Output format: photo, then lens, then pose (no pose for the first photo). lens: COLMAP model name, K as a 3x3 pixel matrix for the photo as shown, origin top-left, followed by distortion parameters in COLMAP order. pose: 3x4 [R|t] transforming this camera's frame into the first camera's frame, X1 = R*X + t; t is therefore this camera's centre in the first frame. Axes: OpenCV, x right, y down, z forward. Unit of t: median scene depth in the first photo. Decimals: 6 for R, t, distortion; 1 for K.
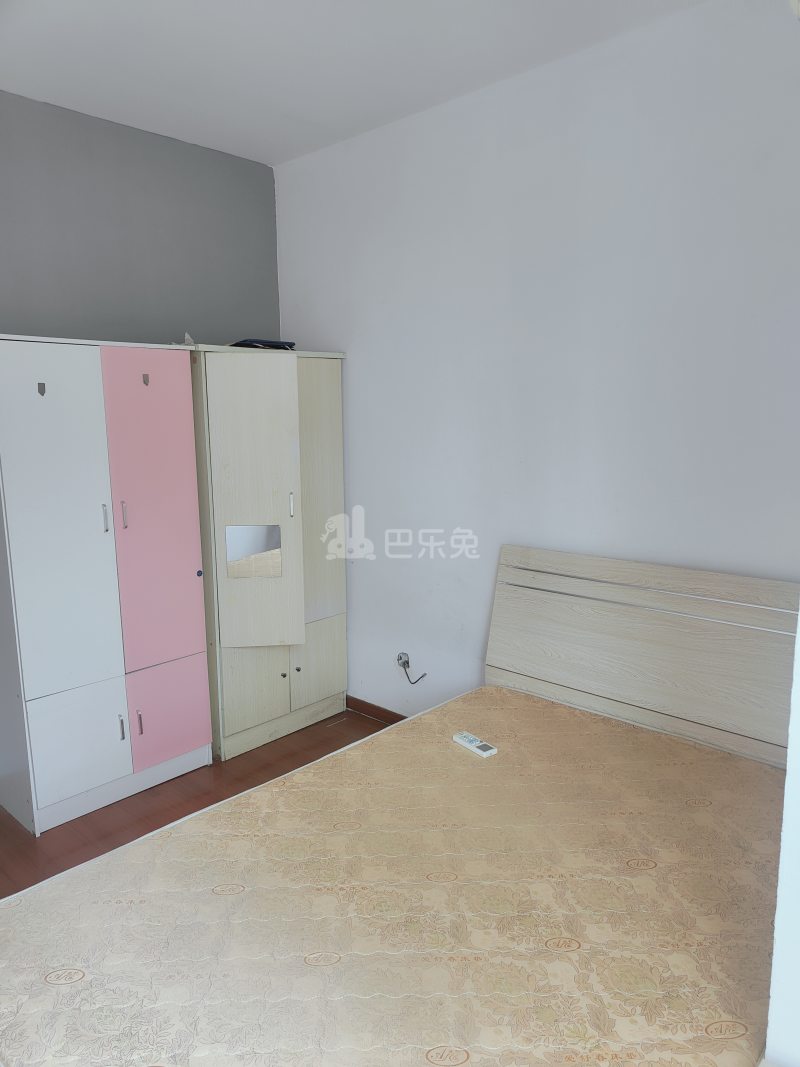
lens RADIAL K [[725.7, 0, 400.0], [0, 725.7, 533.5], [0, 0, 1]] dist [0.028376, -0.018969]
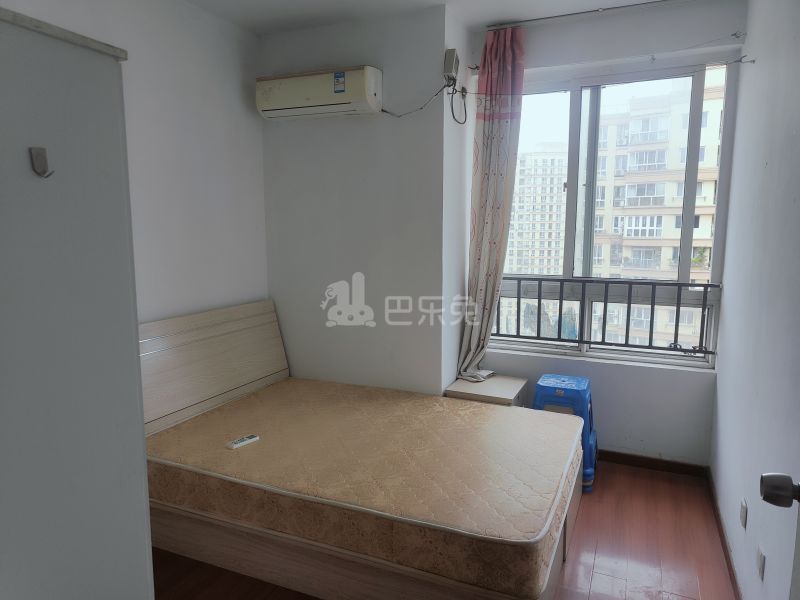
lens RADIAL K [[544.1, 0, 395.1], [0, 544.1, 305.7], [0, 0, 1]] dist [0.028376, -0.018969]
pose [[-0.301541, -0.129441, 0.944626, -1.438665], [0.160205, 0.969777, 0.184027, -0.197759], [-0.939898, 0.206826, -0.271690, 1.340610]]
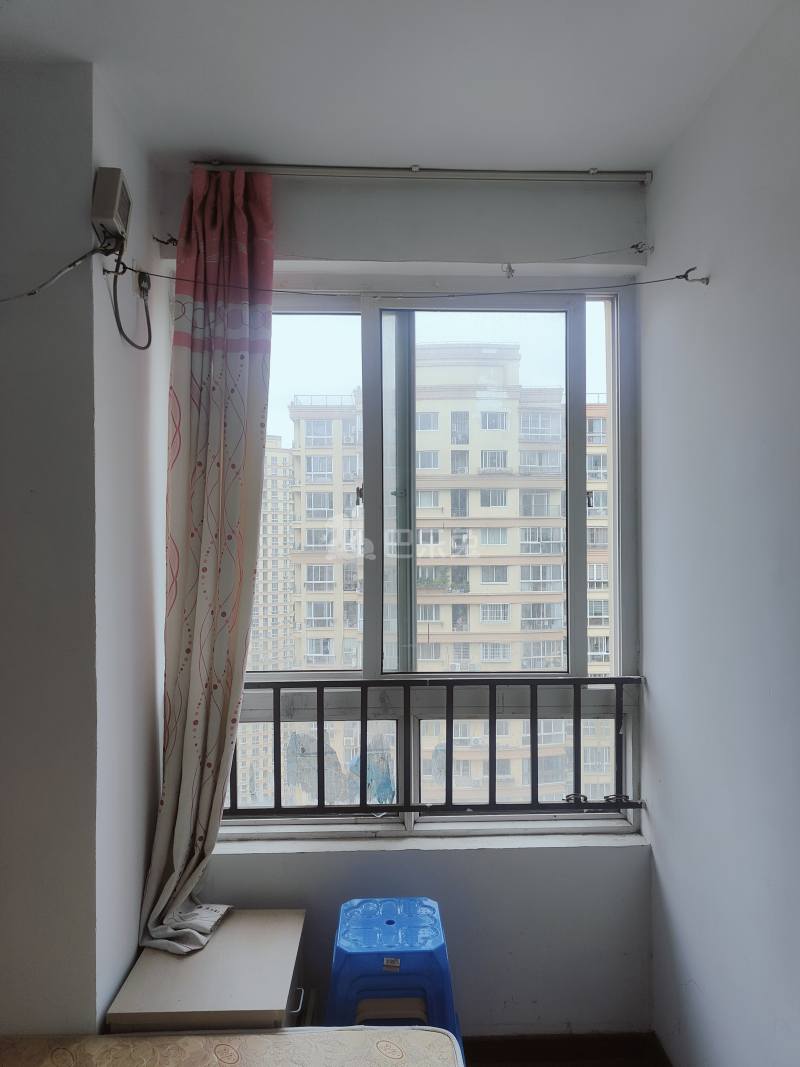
lens RADIAL K [[725.7, 0, 400.0], [0, 725.7, 533.5], [0, 0, 1]] dist [0.028376, -0.018969]
pose [[-0.691592, 0.016897, 0.722091, -0.678334], [0.128469, 0.986663, 0.099955, -0.207845], [-0.710771, 0.161895, -0.684539, 0.989390]]
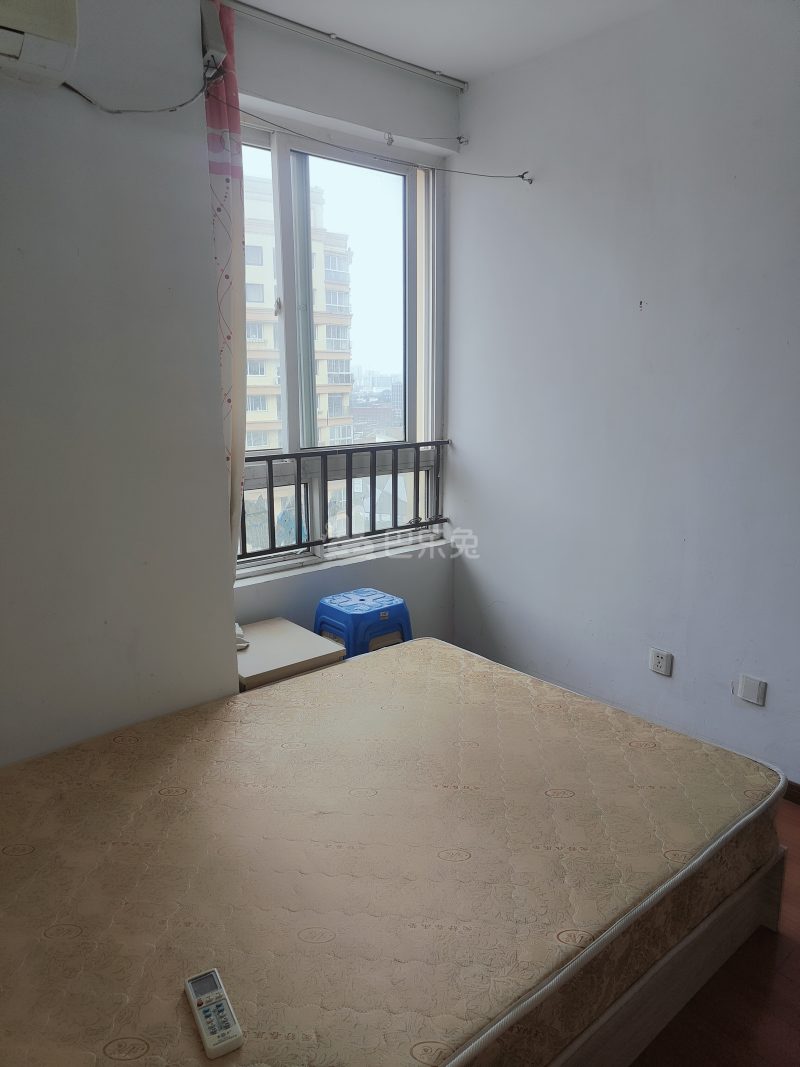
lens RADIAL K [[725.7, 0, 400.0], [0, 725.7, 533.5], [0, 0, 1]] dist [0.028376, -0.018969]
pose [[-0.989214, -0.016657, 0.145529, -0.173613], [0.038425, 0.929211, 0.367546, -0.280871], [-0.141349, 0.369173, -0.918548, 1.851408]]
